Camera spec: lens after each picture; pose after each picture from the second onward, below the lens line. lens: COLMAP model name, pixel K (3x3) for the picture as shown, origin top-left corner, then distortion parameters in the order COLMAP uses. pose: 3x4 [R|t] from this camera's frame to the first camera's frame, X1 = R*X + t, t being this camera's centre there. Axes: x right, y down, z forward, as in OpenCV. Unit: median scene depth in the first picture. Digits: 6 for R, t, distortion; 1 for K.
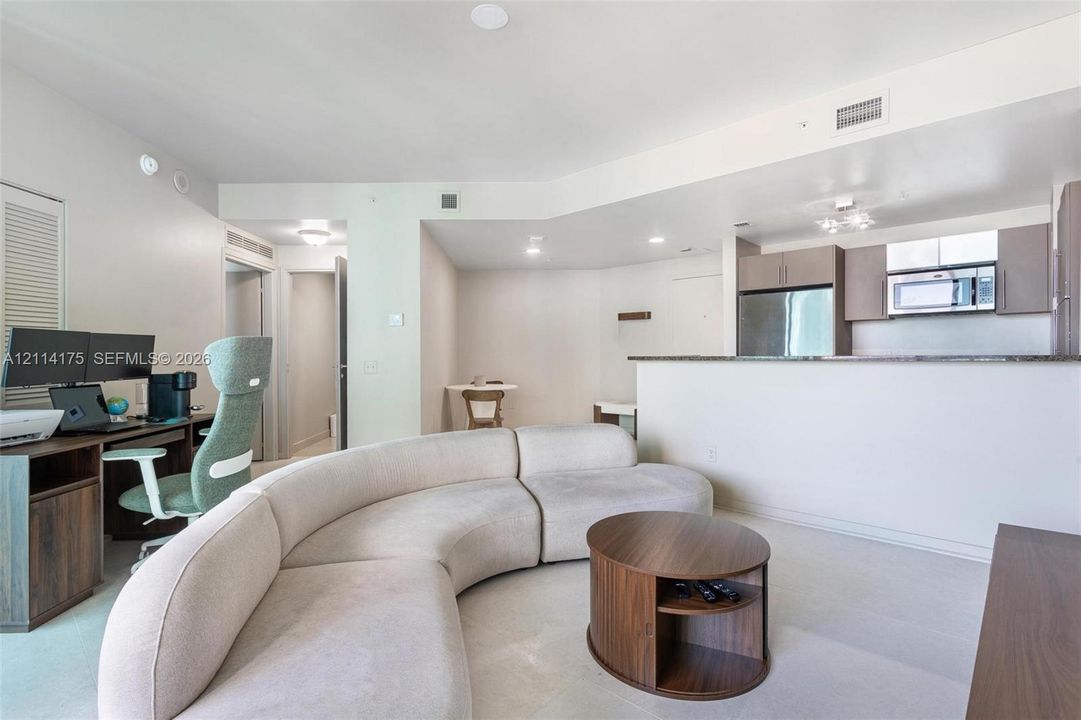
lens RADIAL K [[534.5, 0, 508.5], [0, 534.5, 359.0], [0, 0, 1]] dist [-0.002442, -0.000002]
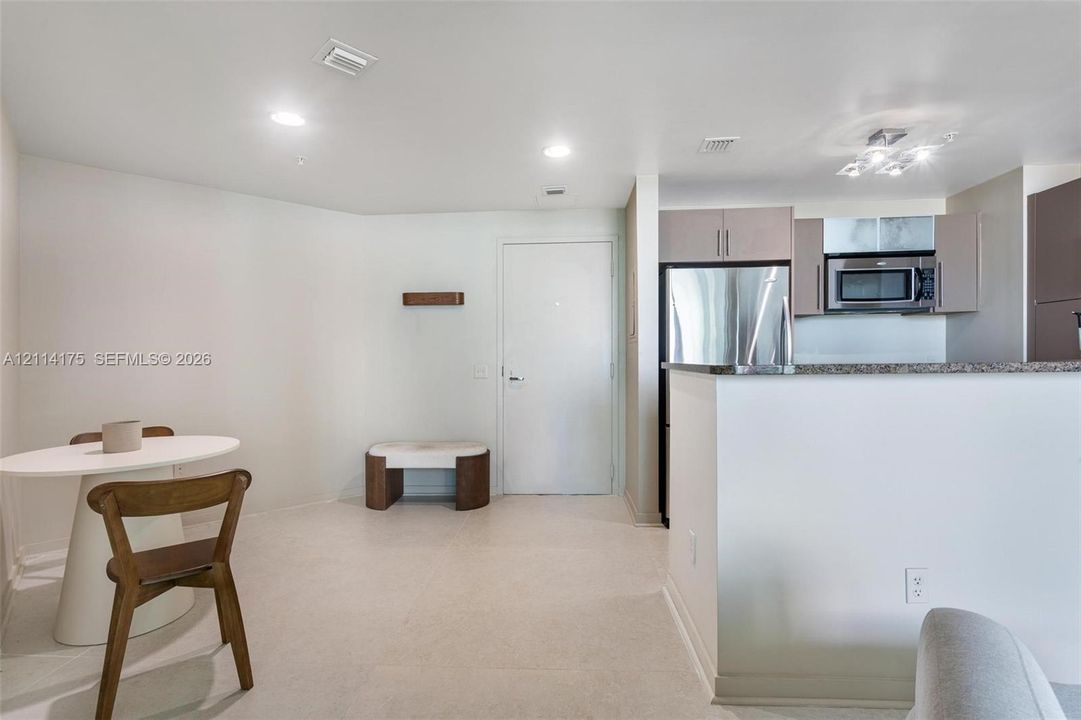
lens RADIAL K [[475.1, 0, 471.8], [0, 475.1, 364.1], [0, 0, 1]] dist [-0.000258, 0.000282]
pose [[0.743488, -0.003532, 0.668740, -0.135119], [0.010515, 0.999924, -0.006409, -0.004762], [-0.668666, 0.011796, 0.743469, 0.866157]]
